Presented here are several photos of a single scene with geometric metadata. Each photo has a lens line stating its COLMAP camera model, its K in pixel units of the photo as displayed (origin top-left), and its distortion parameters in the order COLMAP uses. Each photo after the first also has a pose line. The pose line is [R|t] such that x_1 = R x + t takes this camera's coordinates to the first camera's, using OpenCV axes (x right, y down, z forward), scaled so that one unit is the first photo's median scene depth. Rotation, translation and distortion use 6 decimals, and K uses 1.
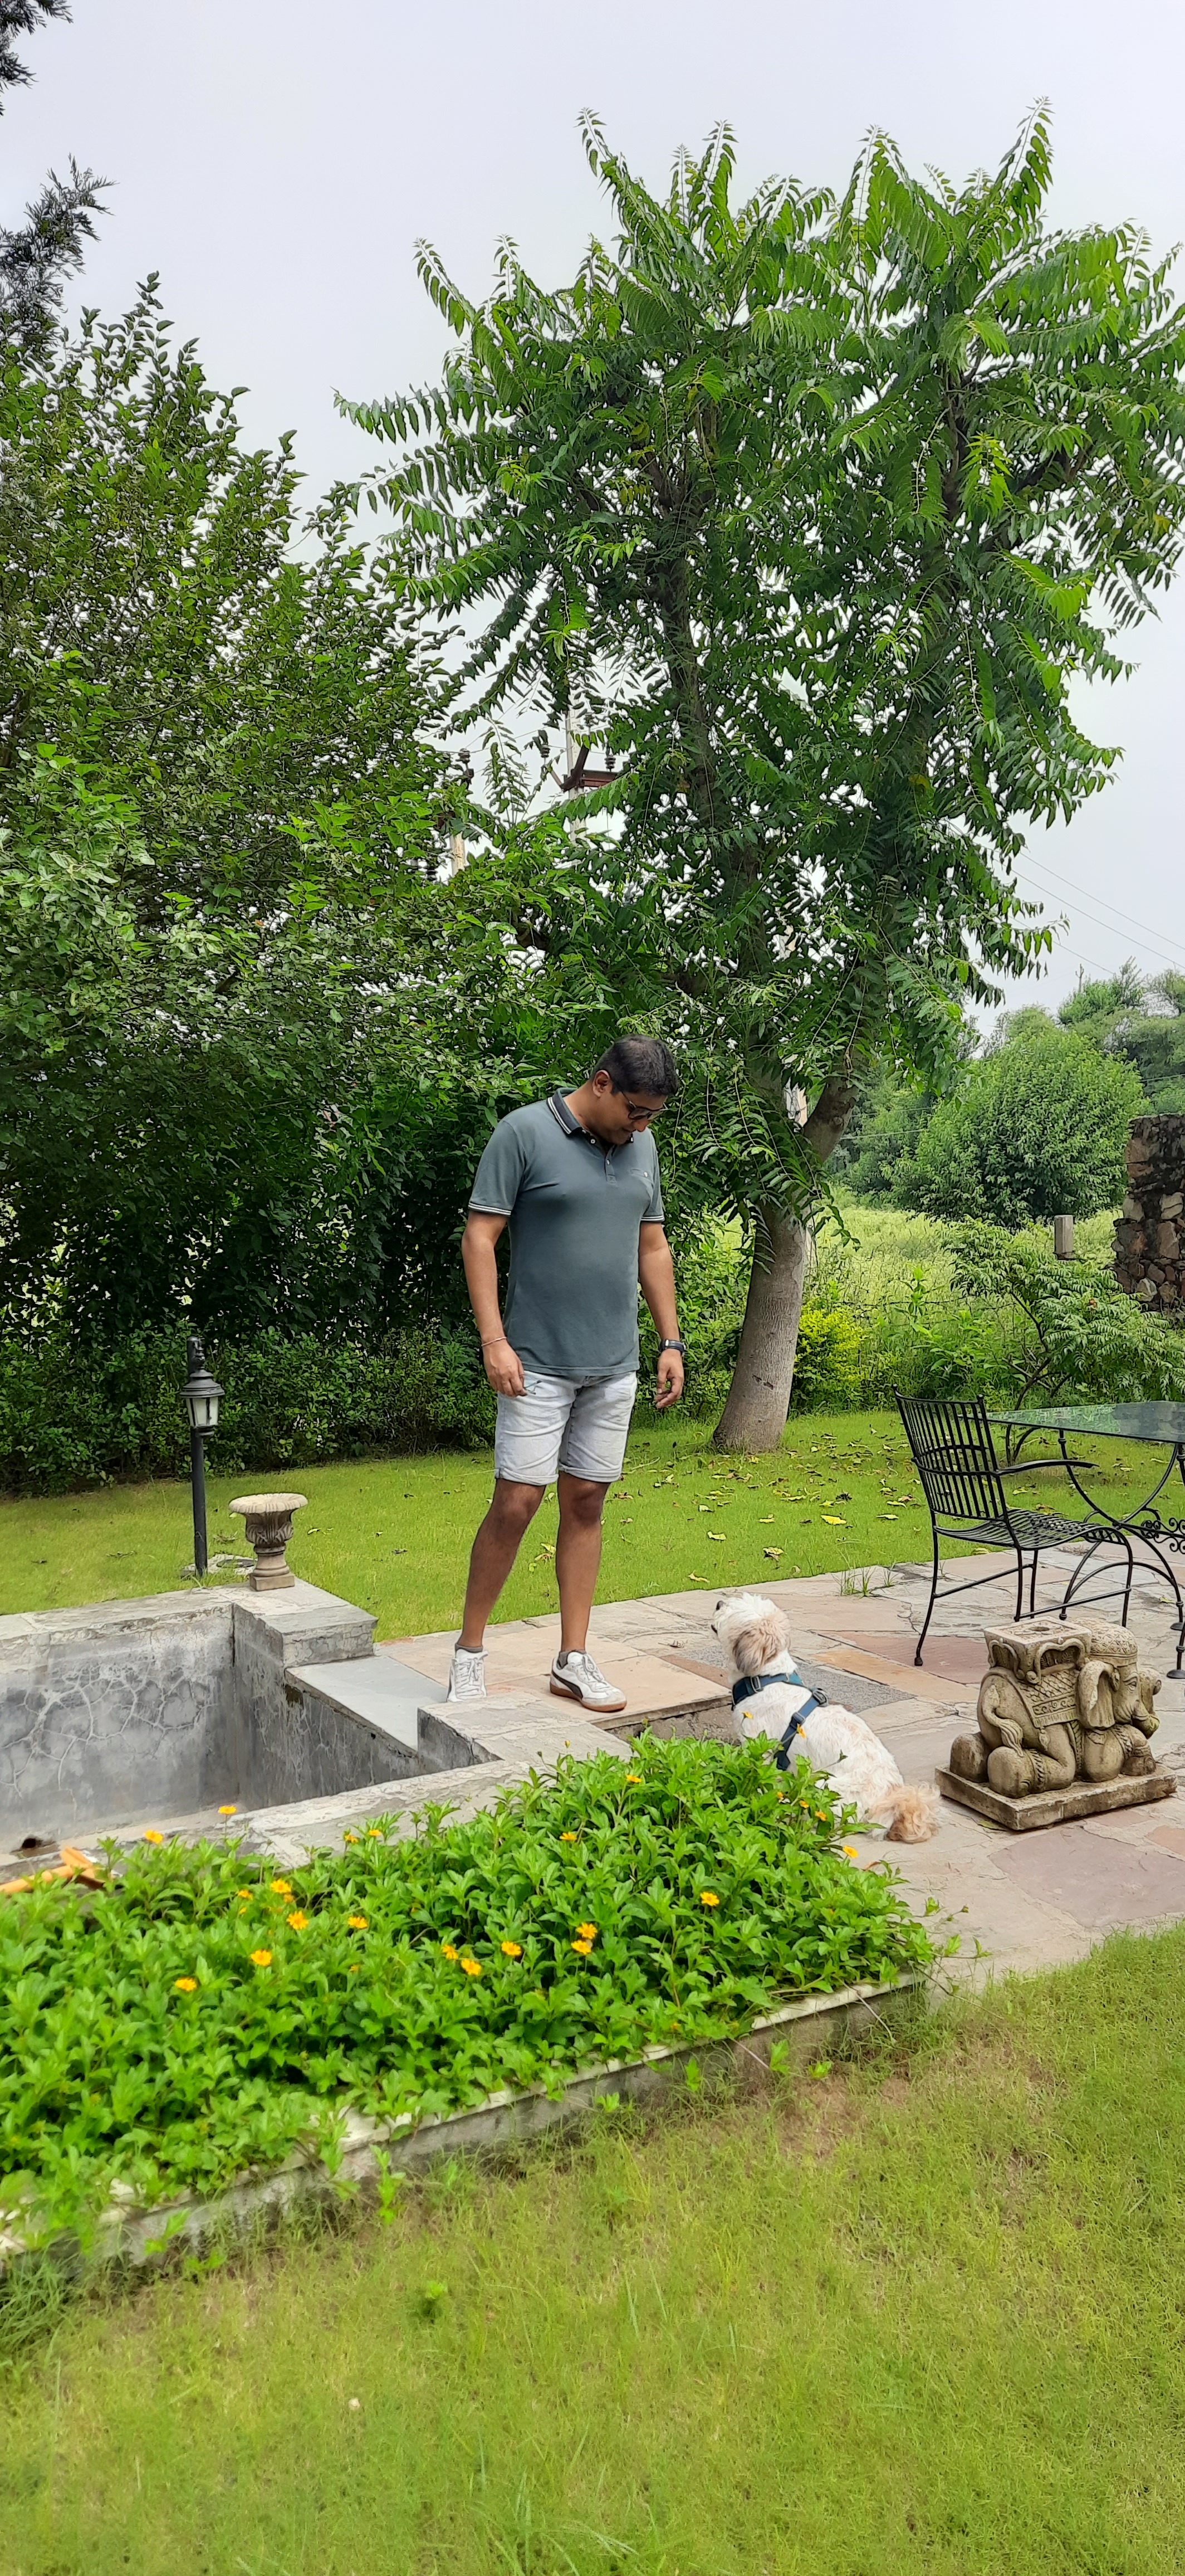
lens RADIAL K [[1818.3, 0, 603.9], [0, 1818.3, 1296.5], [0, 0, 1]] dist [0.051357, -0.062896]
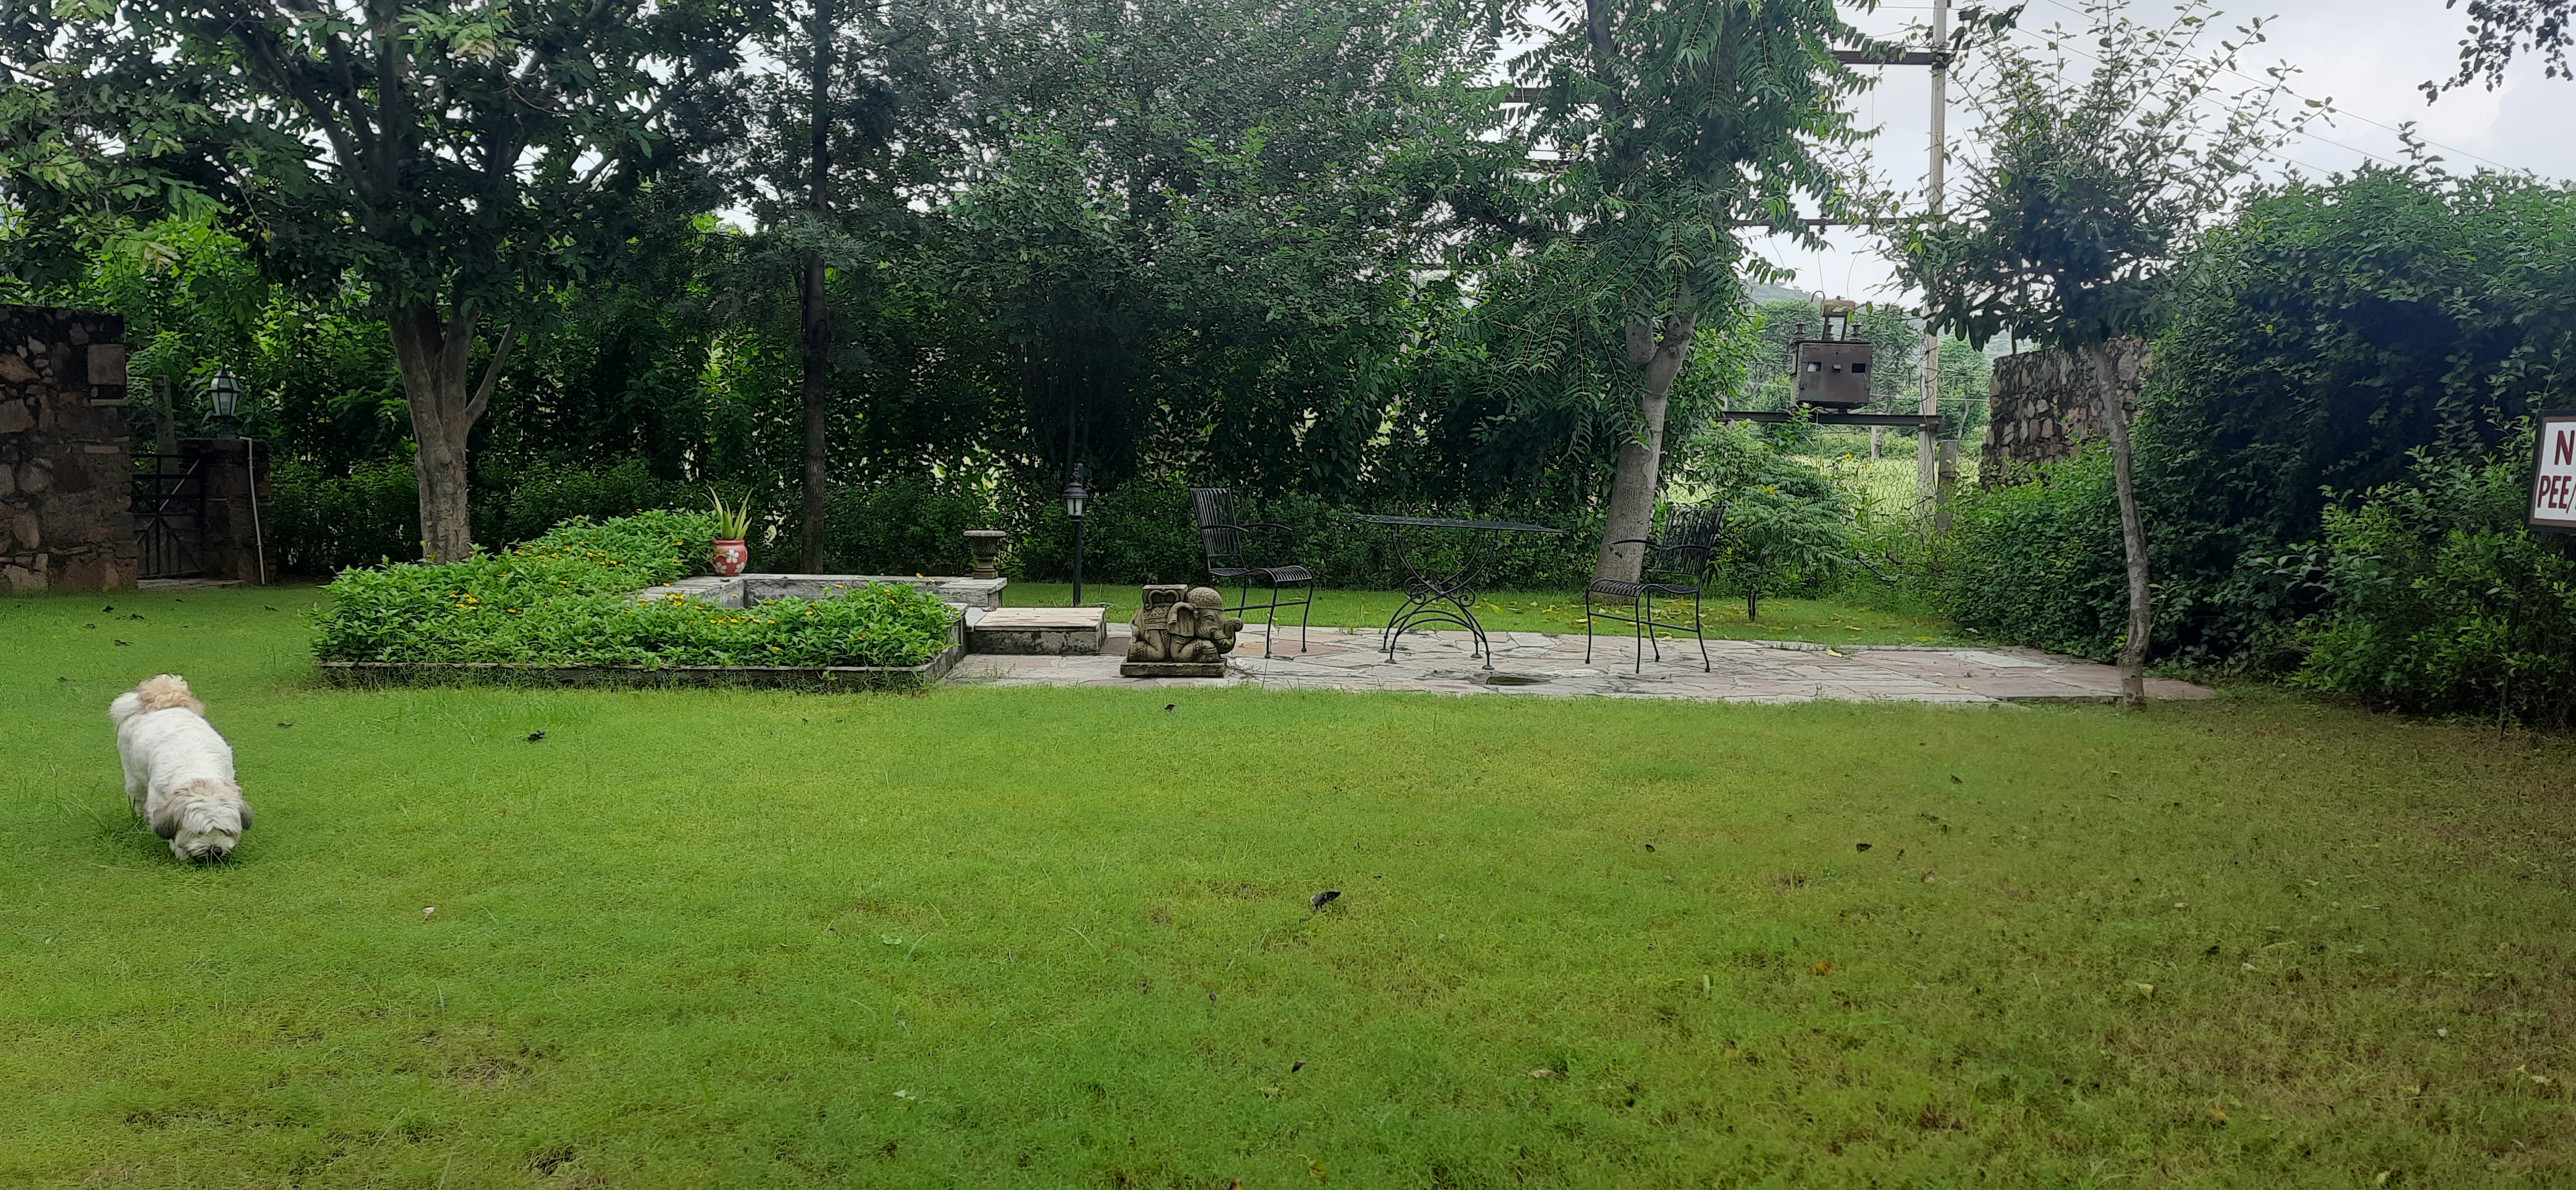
lens RADIAL K [[1818.8, 0, 1299.0], [0, 1818.8, 587.6], [0, 0, 1]] dist [0.051357, -0.062896]
pose [[0.895120, 0.083197, -0.437994, 0.680457], [-0.070240, 0.996481, 0.045734, 0.048818], [0.440257, -0.010173, 0.897814, -0.377318]]
